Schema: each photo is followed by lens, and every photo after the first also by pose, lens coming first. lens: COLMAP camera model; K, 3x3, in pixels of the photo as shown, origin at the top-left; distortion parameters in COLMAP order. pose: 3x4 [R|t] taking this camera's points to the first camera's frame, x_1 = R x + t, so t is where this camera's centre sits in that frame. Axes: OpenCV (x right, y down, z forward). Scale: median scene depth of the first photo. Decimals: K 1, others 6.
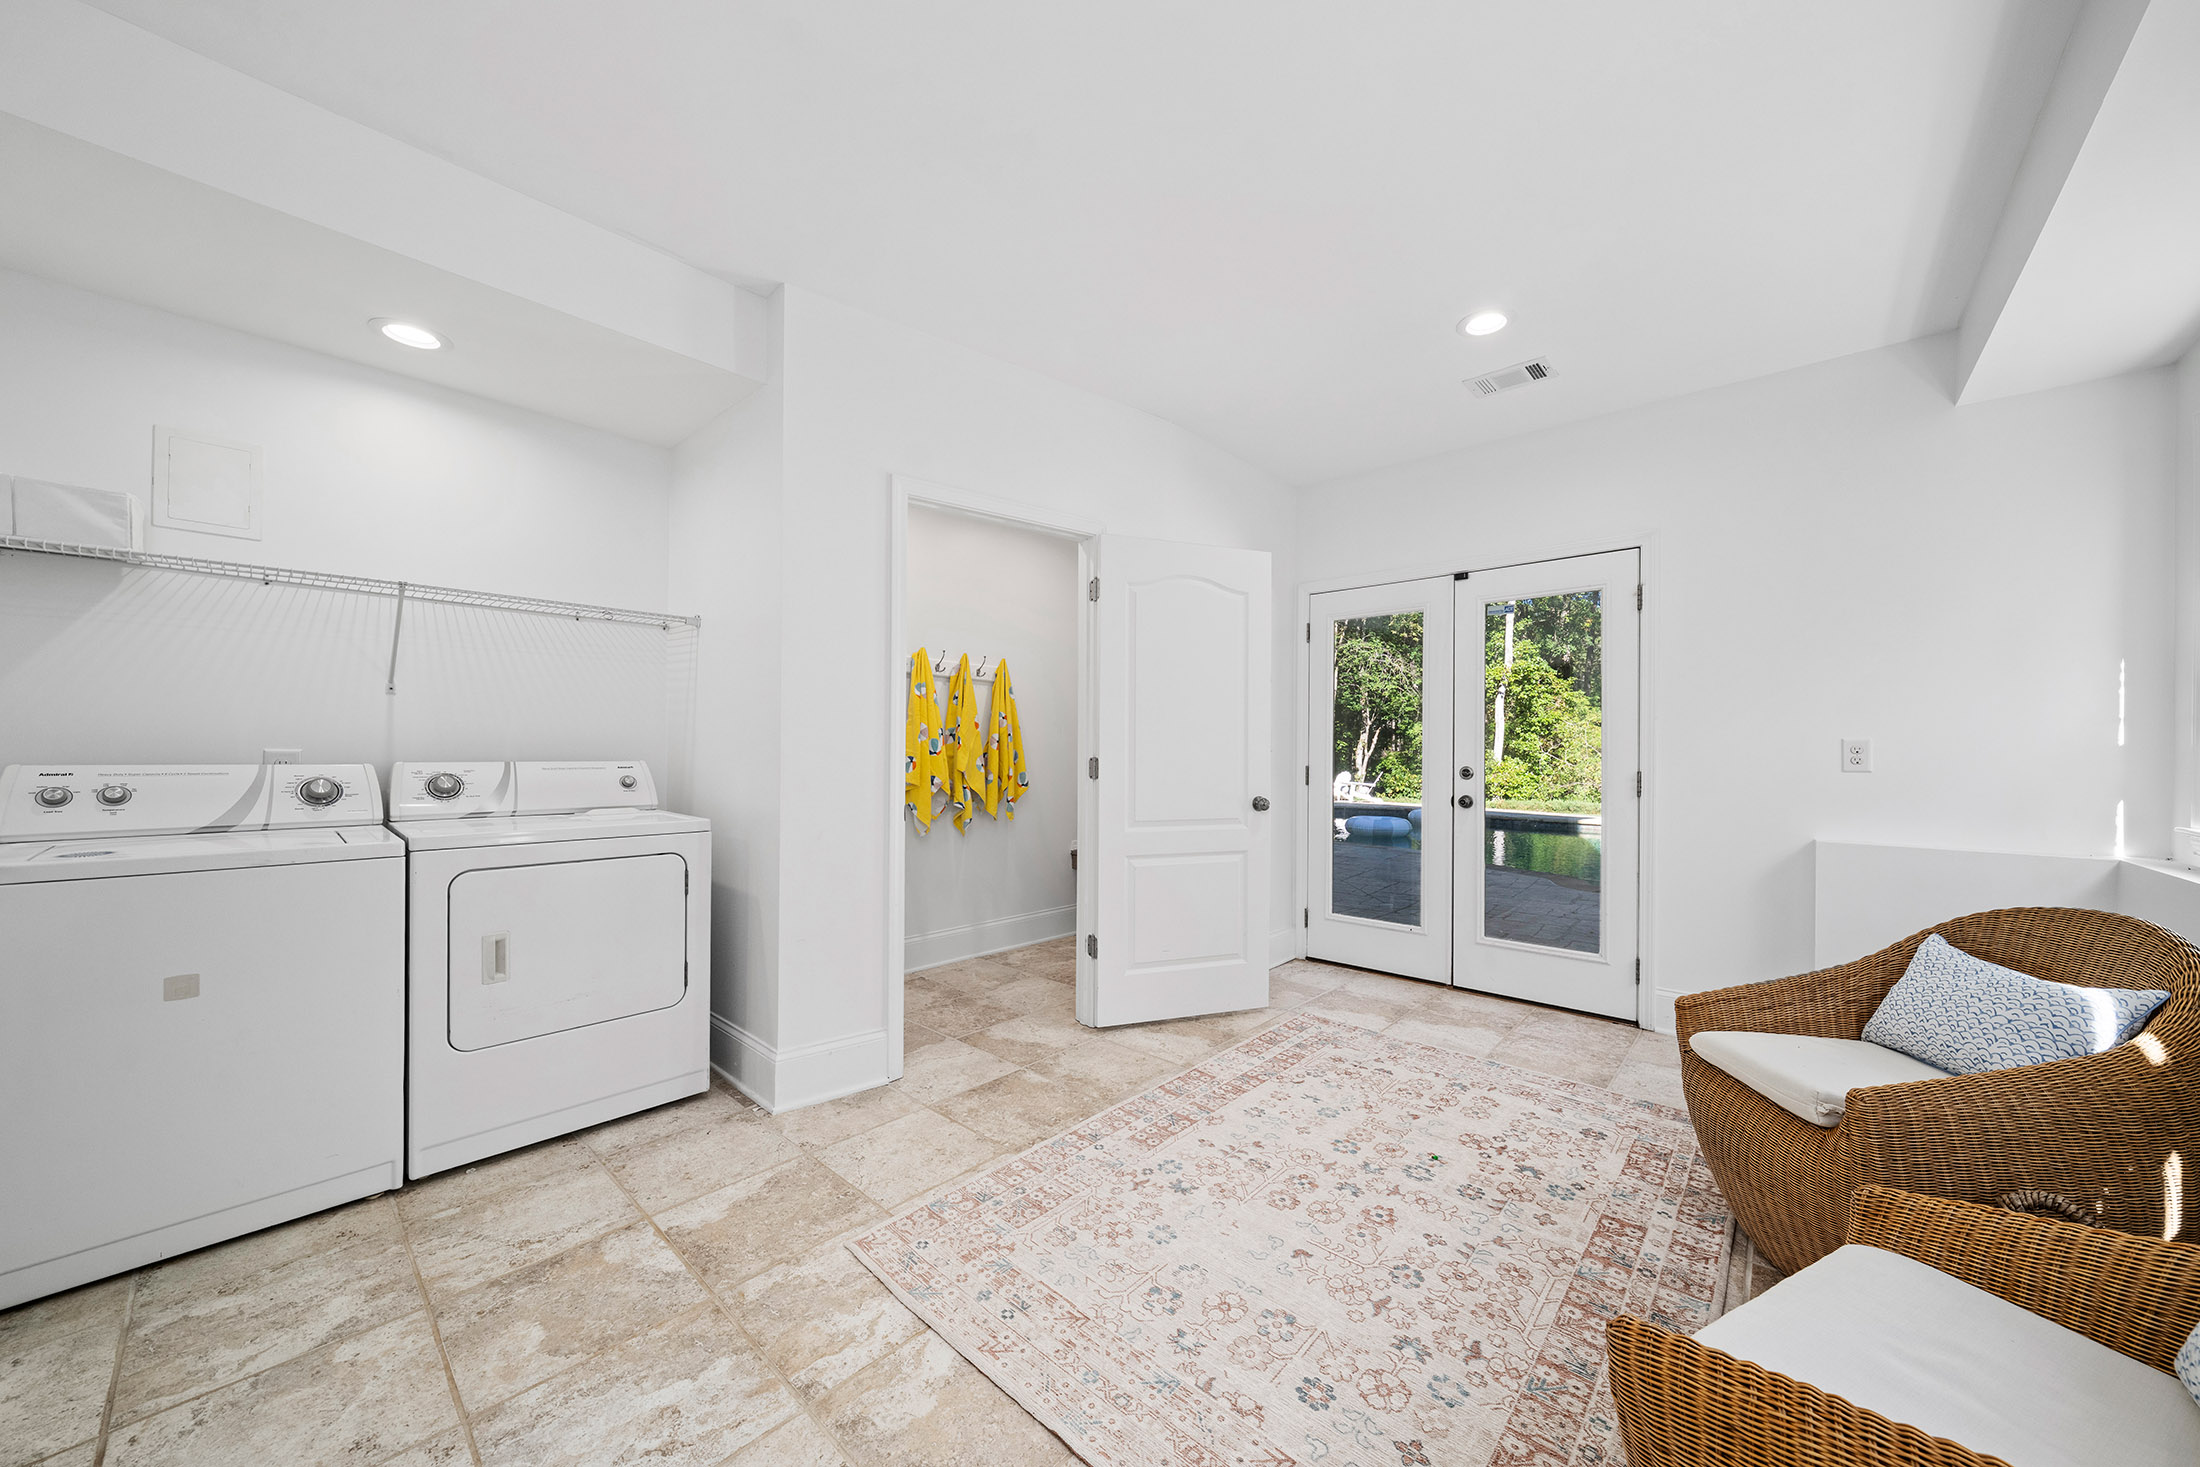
lens RADIAL K [[765.0, 0, 1103.0], [0, 765.0, 746.6], [0, 0, 1]] dist [-0.001342, -0.000074]
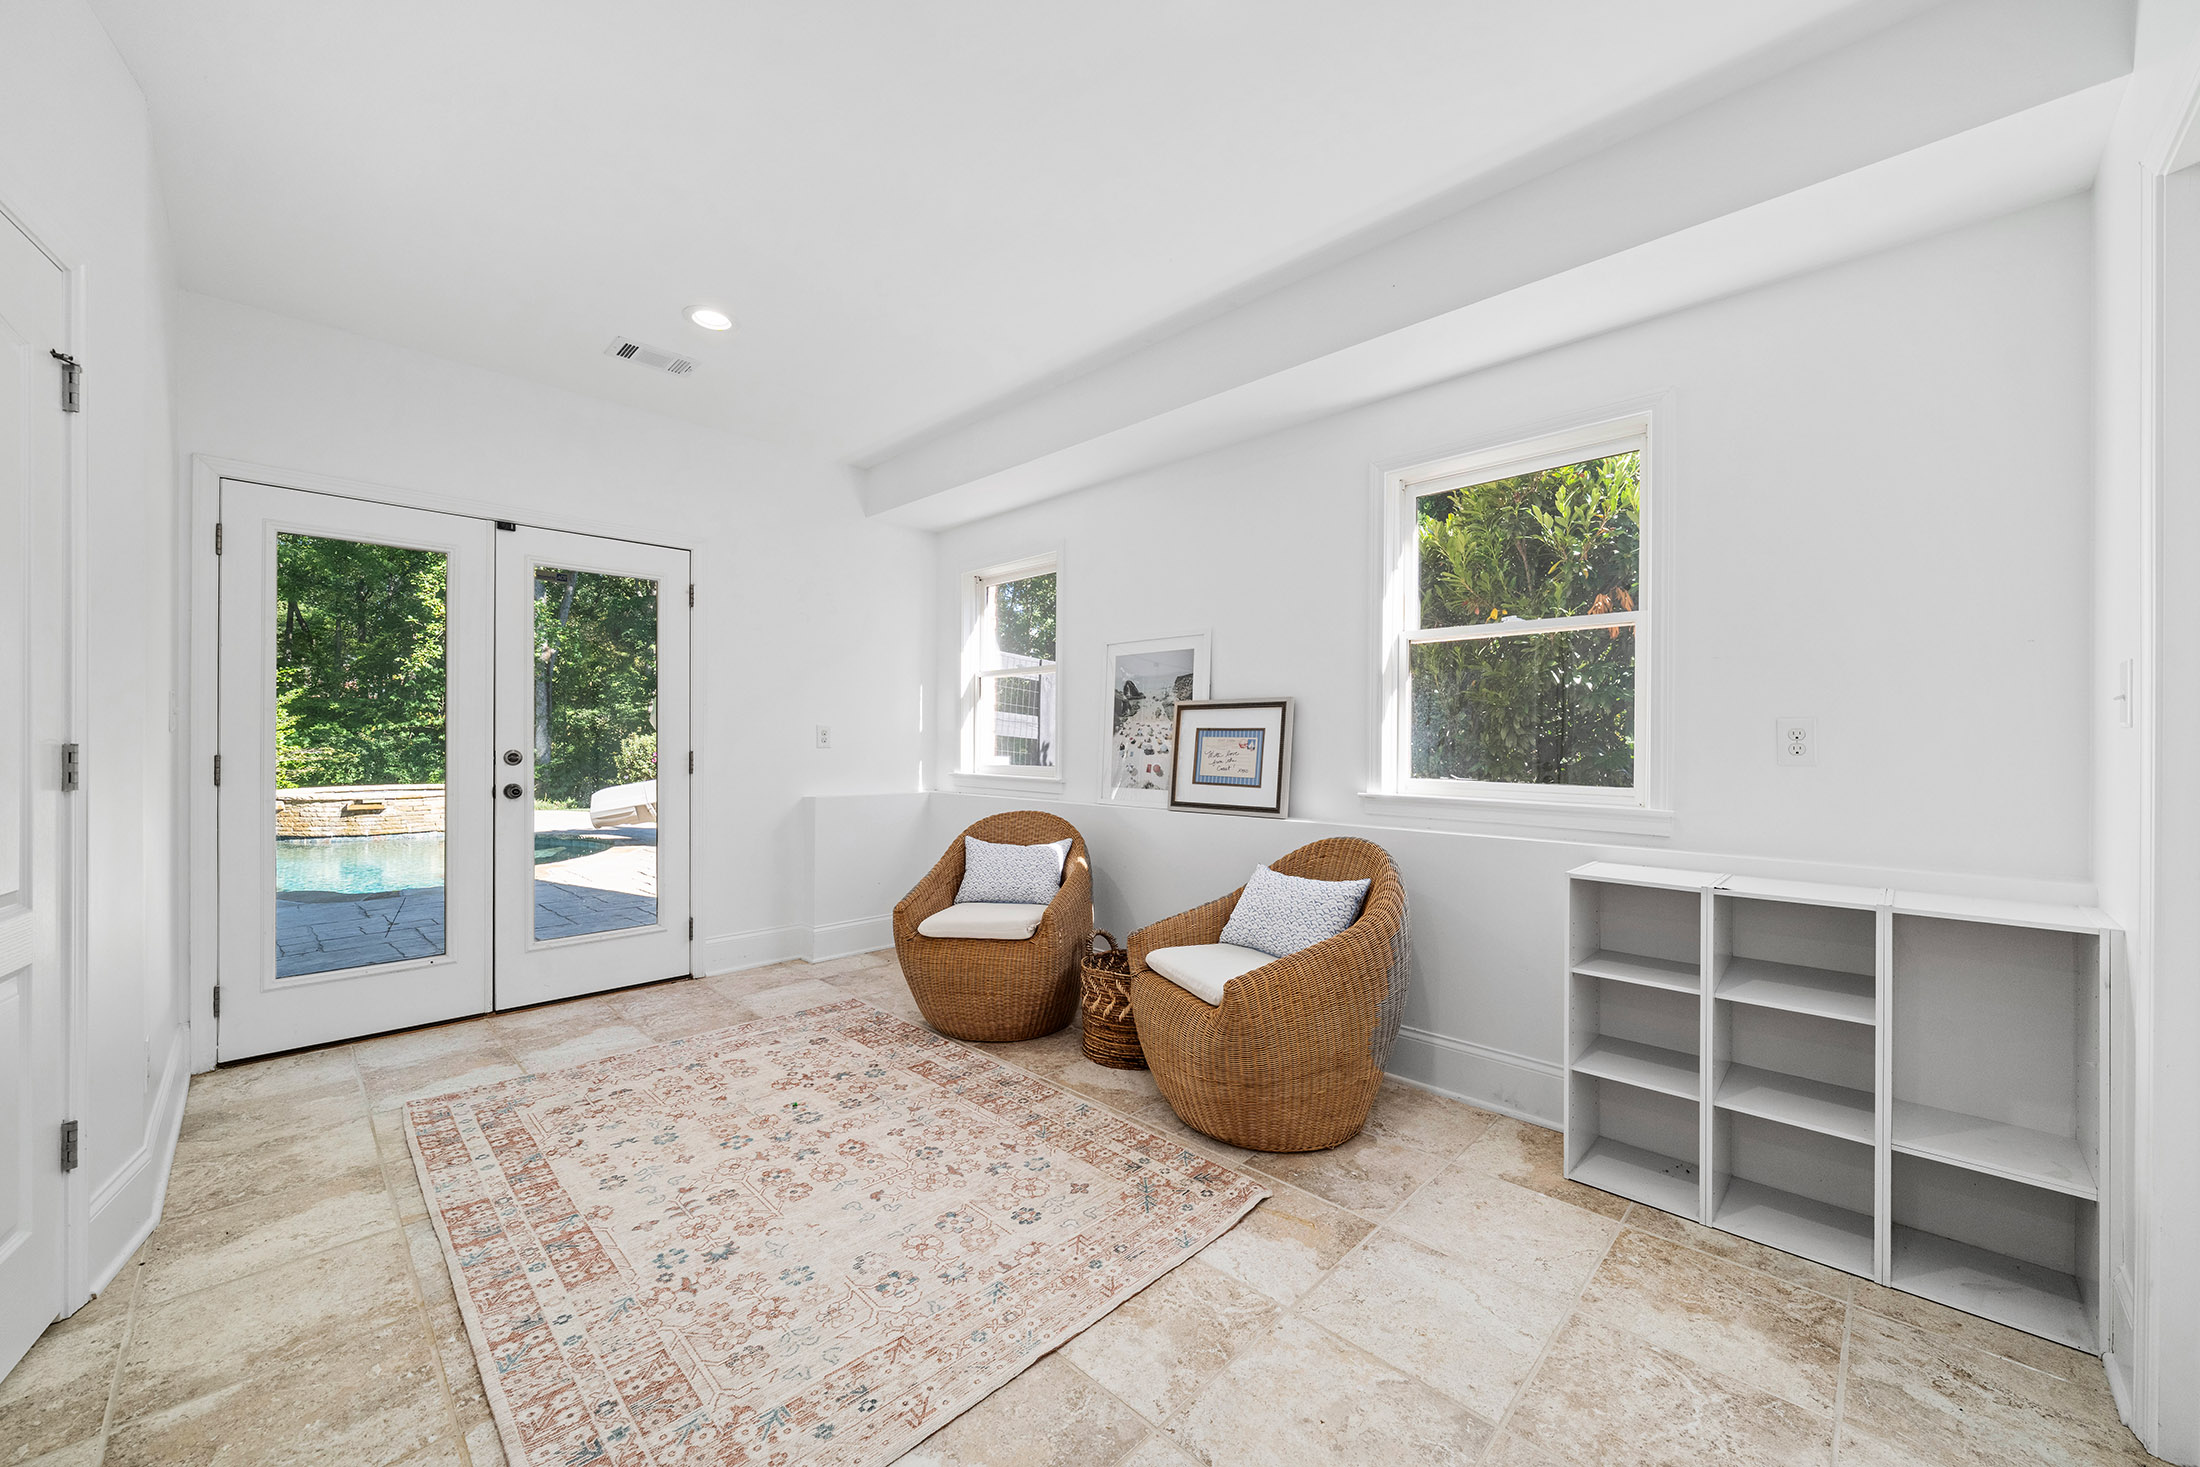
lens RADIAL K [[836.5, 0, 1100.0], [0, 836.5, 733.5], [0, 0, 1]] dist [0.001181, 0.000320]
pose [[0.052860, -0.000293, 0.998602, -0.619005], [-0.008996, 0.999959, 0.000770, 0.000691], [-0.998561, -0.009025, 0.052855, 0.422611]]
